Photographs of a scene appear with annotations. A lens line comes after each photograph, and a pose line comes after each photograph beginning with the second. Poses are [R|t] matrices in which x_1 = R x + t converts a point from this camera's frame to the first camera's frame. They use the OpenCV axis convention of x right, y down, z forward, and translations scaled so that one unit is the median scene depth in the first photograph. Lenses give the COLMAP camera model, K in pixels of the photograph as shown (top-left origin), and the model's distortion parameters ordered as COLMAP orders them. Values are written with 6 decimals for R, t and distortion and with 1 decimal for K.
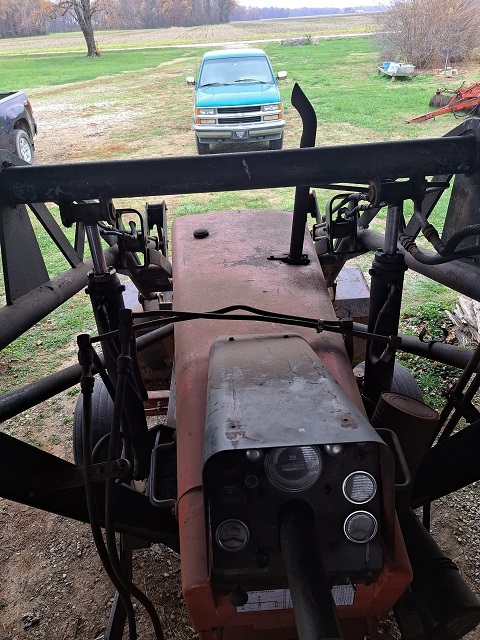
lens RADIAL K [[450.9, 0, 248.2], [0, 450.9, 324.5], [0, 0, 1]] dist [0.068251, -0.048075]
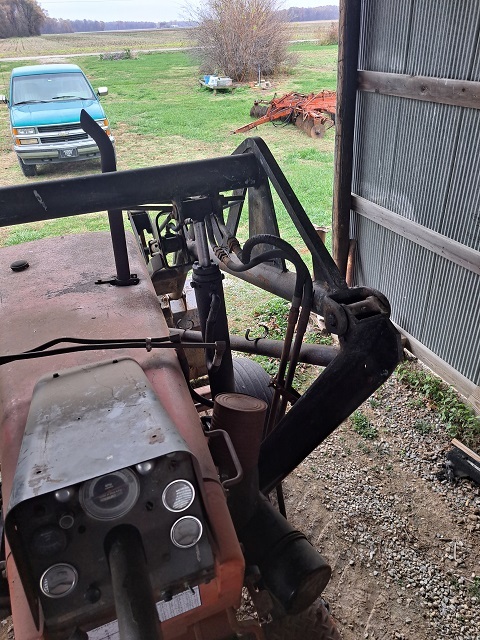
lens RADIAL K [[450.9, 0, 248.2], [0, 450.9, 324.5], [0, 0, 1]] dist [0.068251, -0.048075]
pose [[0.947480, -0.171166, 0.270155, 0.056747], [0.176541, 0.984283, 0.004465, -0.003338], [-0.266674, 0.043463, 0.962806, -0.024967]]
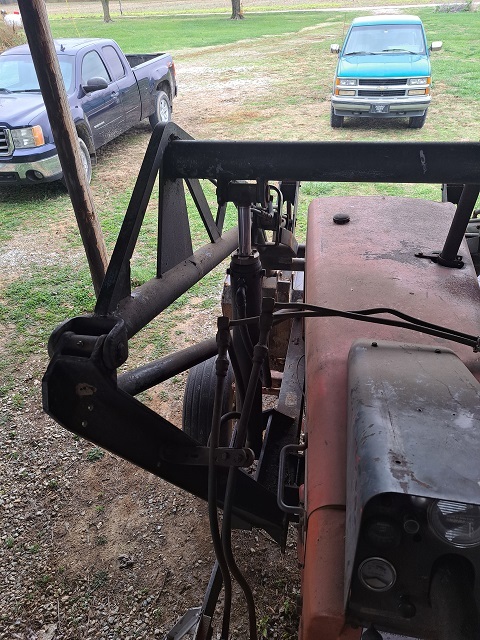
lens RADIAL K [[457.2, 0, 265.3], [0, 457.2, 320.9], [0, 0, 1]] dist [0.047617, -0.026749]
pose [[0.973997, 0.144601, -0.174414, -0.053091], [-0.136480, 0.988958, 0.057756, -0.021114], [0.180839, -0.032450, 0.982977, 0.020110]]
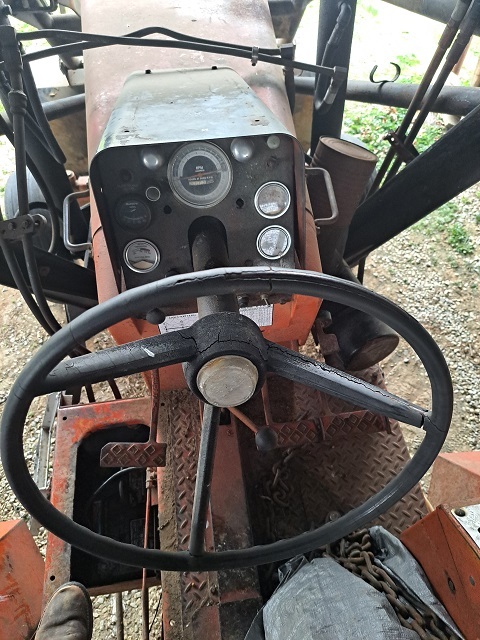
lens RADIAL K [[460.2, 0, 260.9], [0, 460.2, 311.8], [0, 0, 1]] dist [0.068039, -0.055367]
pose [[0.995126, -0.042822, 0.088826, 0.039763], [0.007307, 0.930337, 0.366634, 0.069880], [-0.098338, -0.364198, 0.926115, 0.011520]]
